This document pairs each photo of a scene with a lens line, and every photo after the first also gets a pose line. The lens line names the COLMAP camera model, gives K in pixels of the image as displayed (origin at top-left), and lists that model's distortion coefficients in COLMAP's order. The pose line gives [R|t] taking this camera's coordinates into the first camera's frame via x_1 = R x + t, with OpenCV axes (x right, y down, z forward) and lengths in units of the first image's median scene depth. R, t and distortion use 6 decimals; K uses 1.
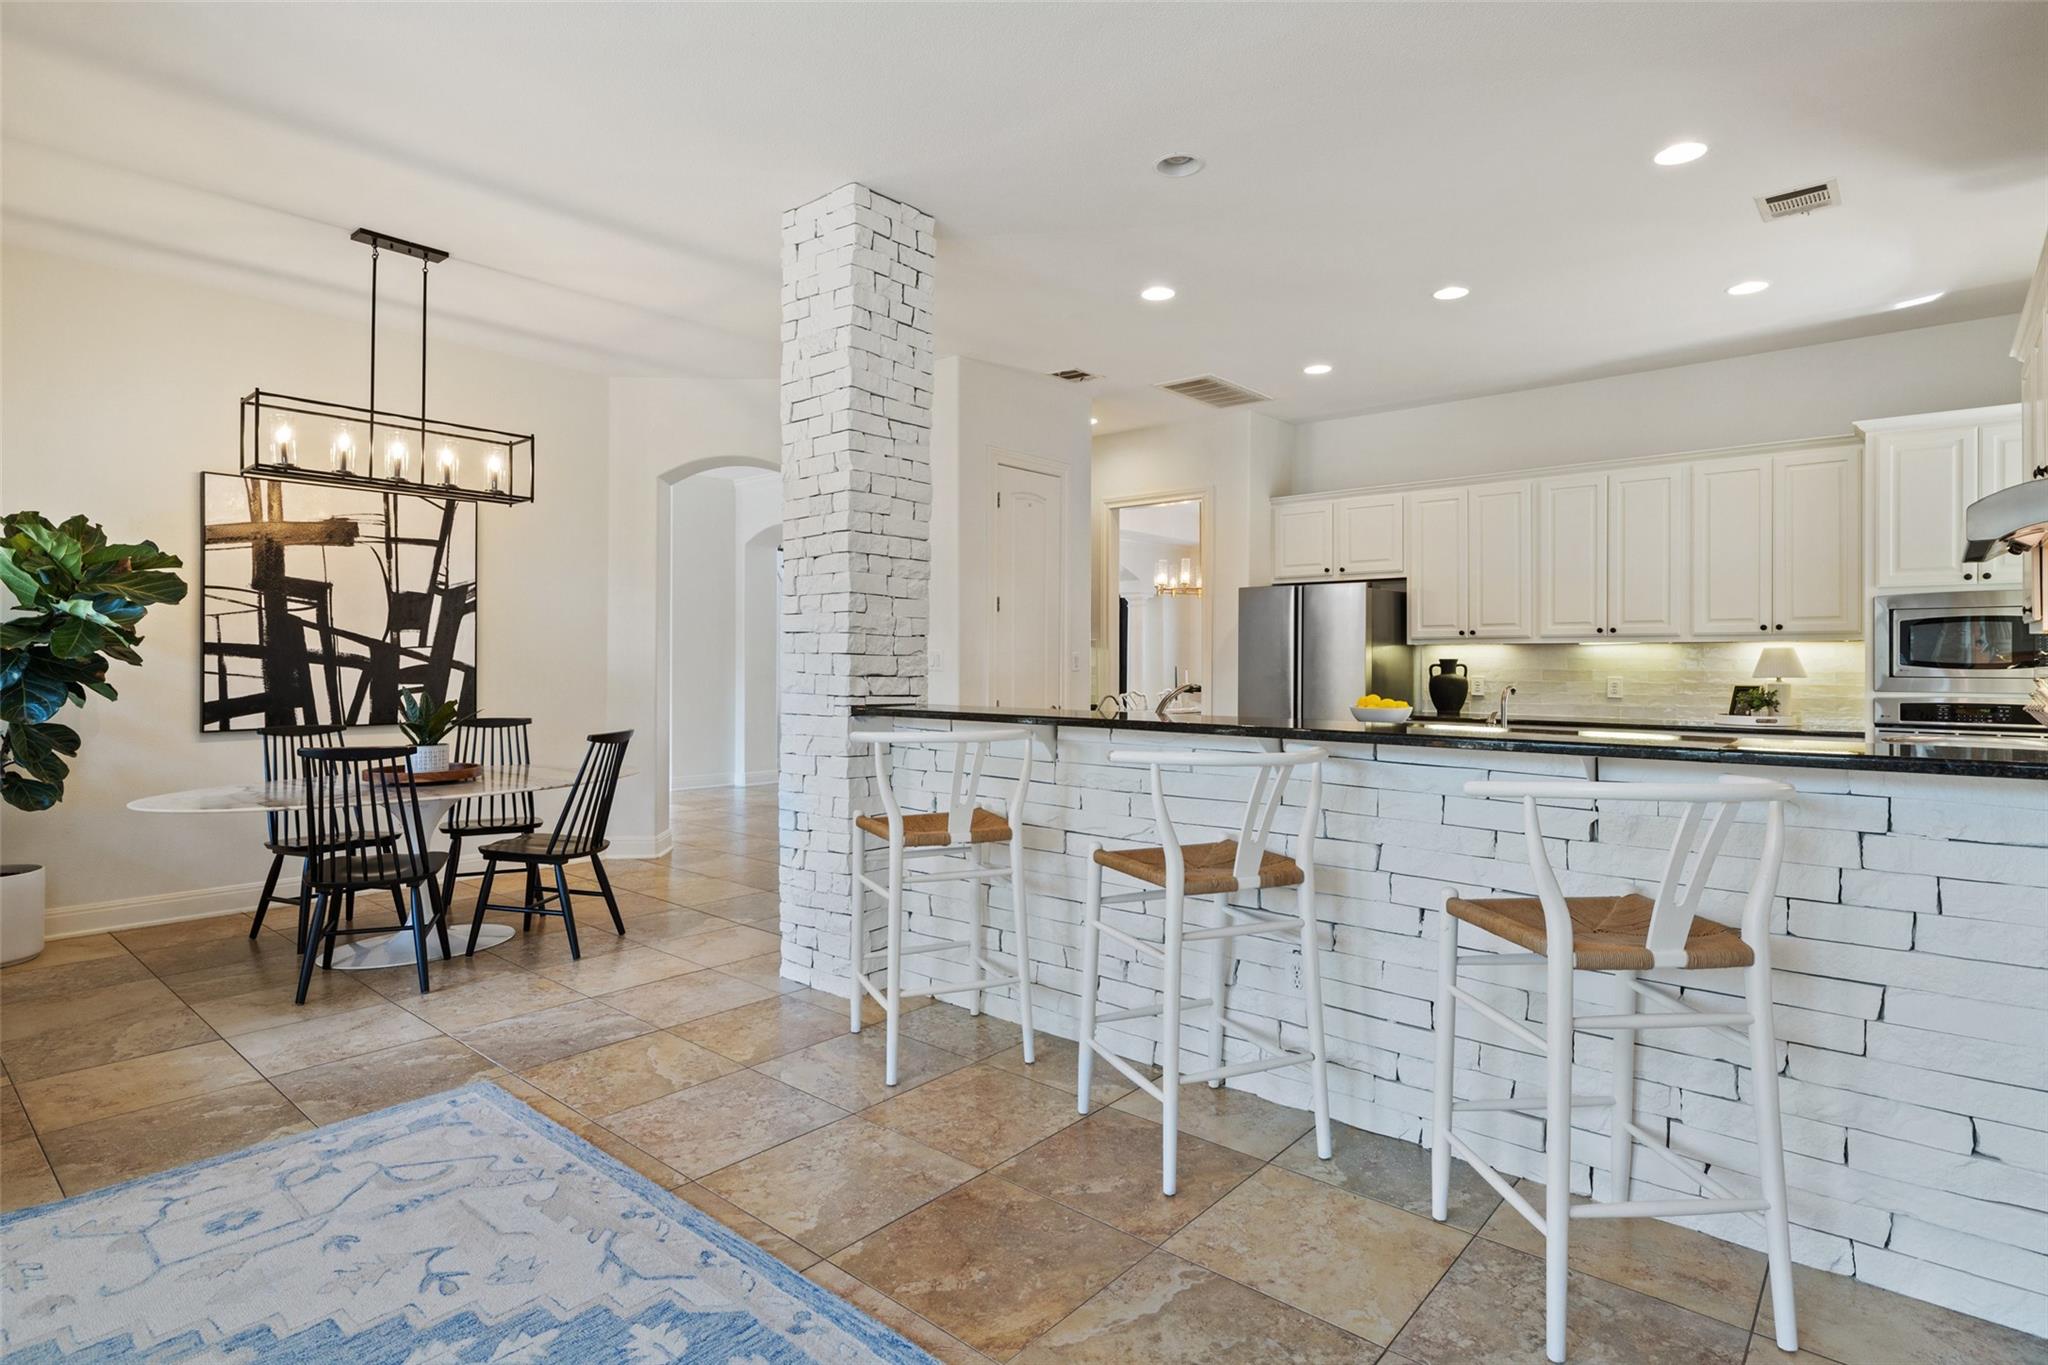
lens RADIAL K [[1036.8, 0, 1023.6], [0, 1036.8, 667.6], [0, 0, 1]] dist [-0.002921, -0.002177]
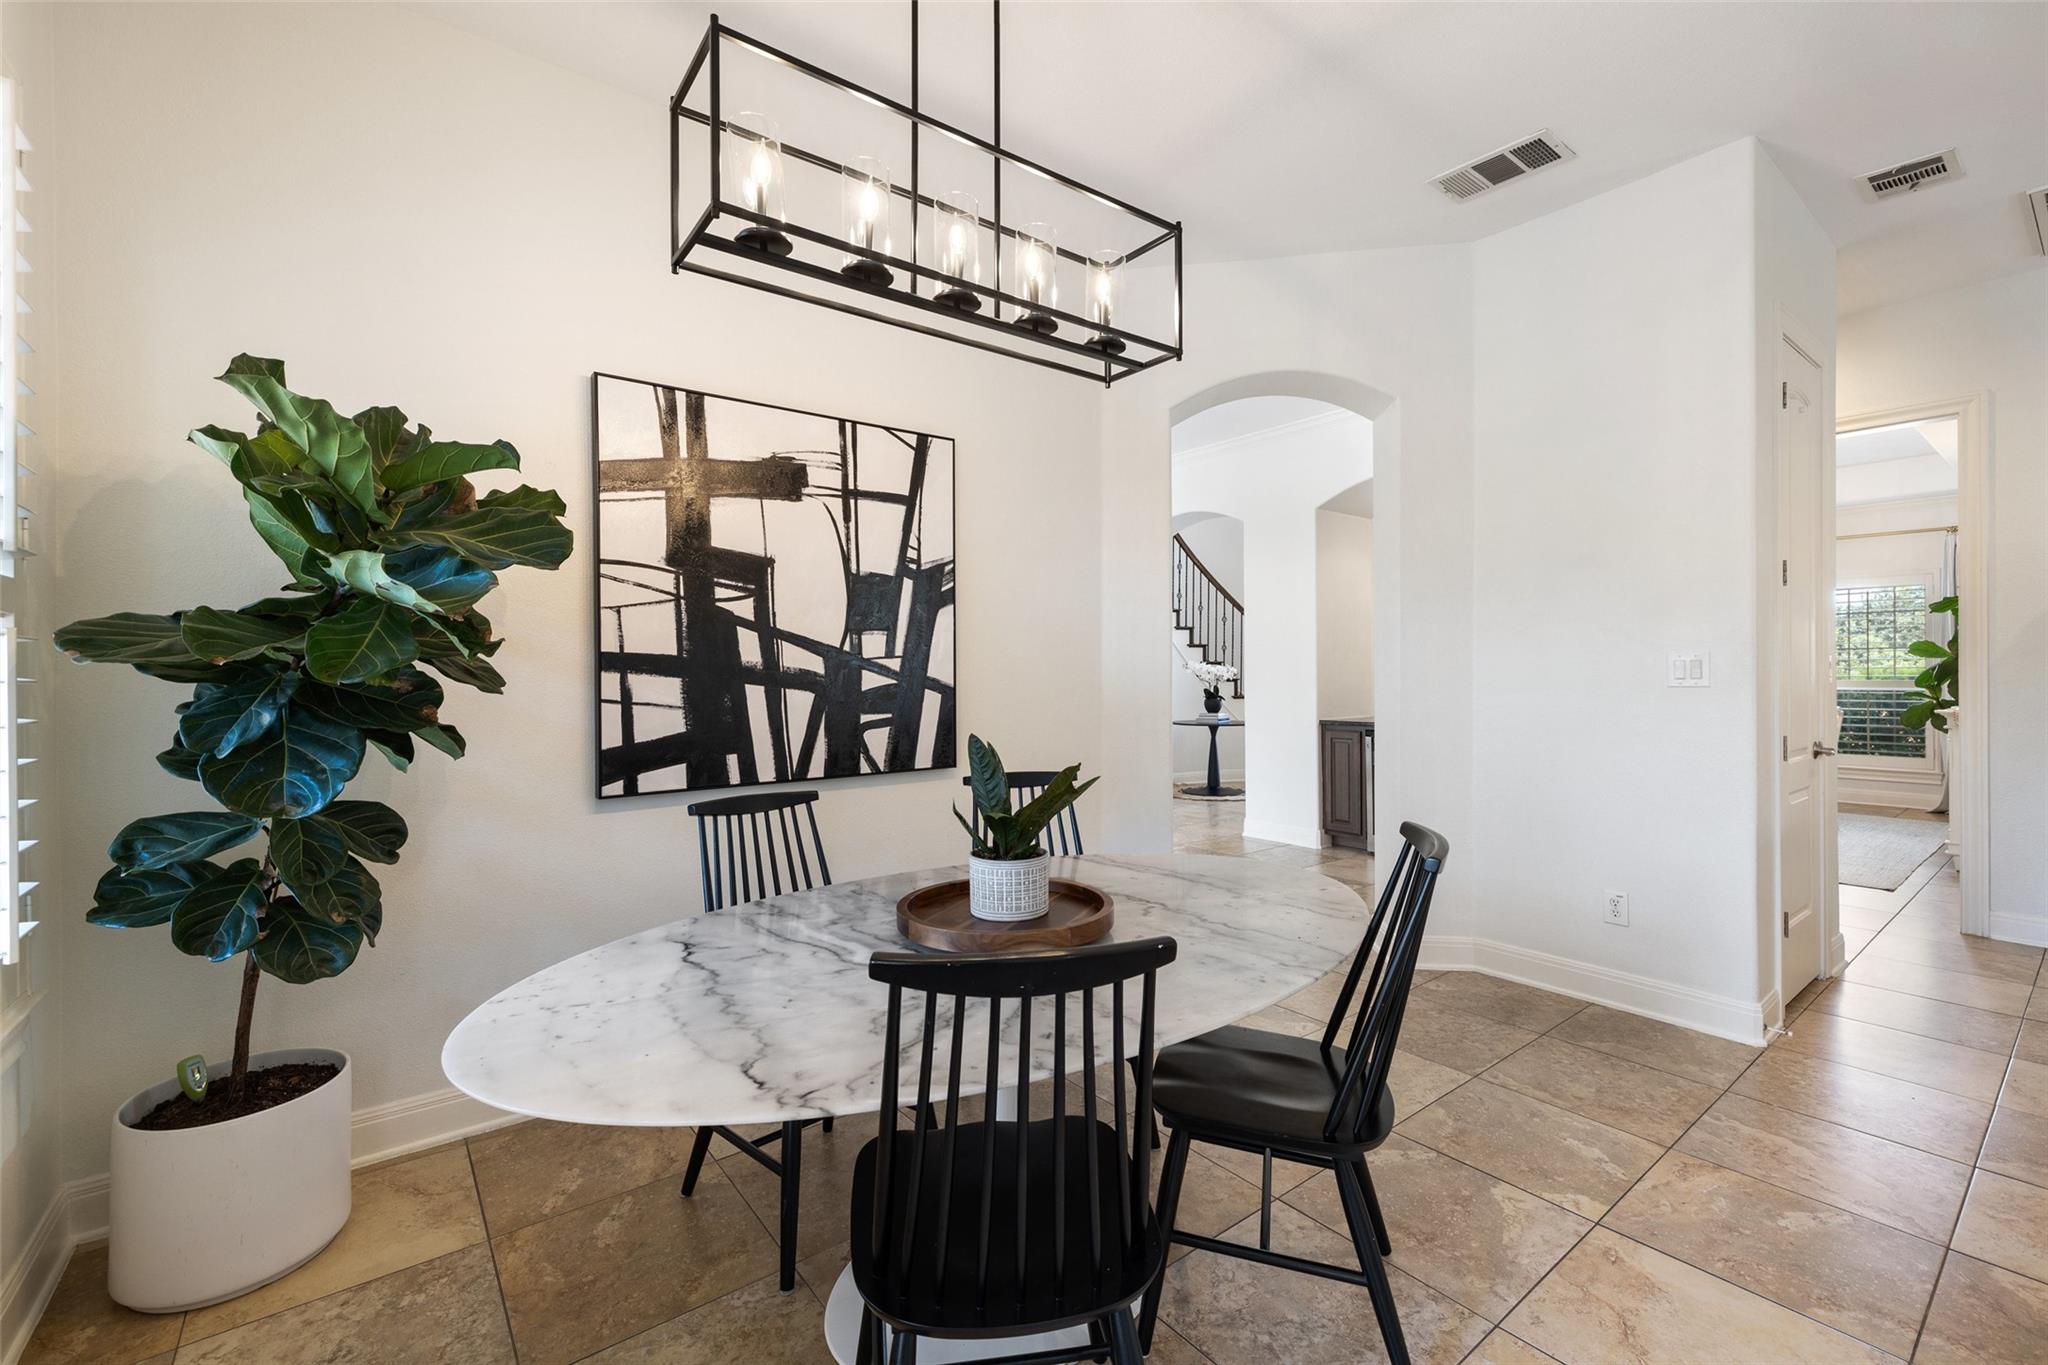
lens RADIAL K [[862.4, 0, 1021.1], [0, 862.4, 685.1], [0, 0, 1]] dist [0.000997, -0.000211]
pose [[0.978859, -0.007427, -0.204402, -0.424304], [0.009125, 0.999931, 0.007366, -0.006045], [0.204333, -0.009076, 0.978859, 0.526172]]
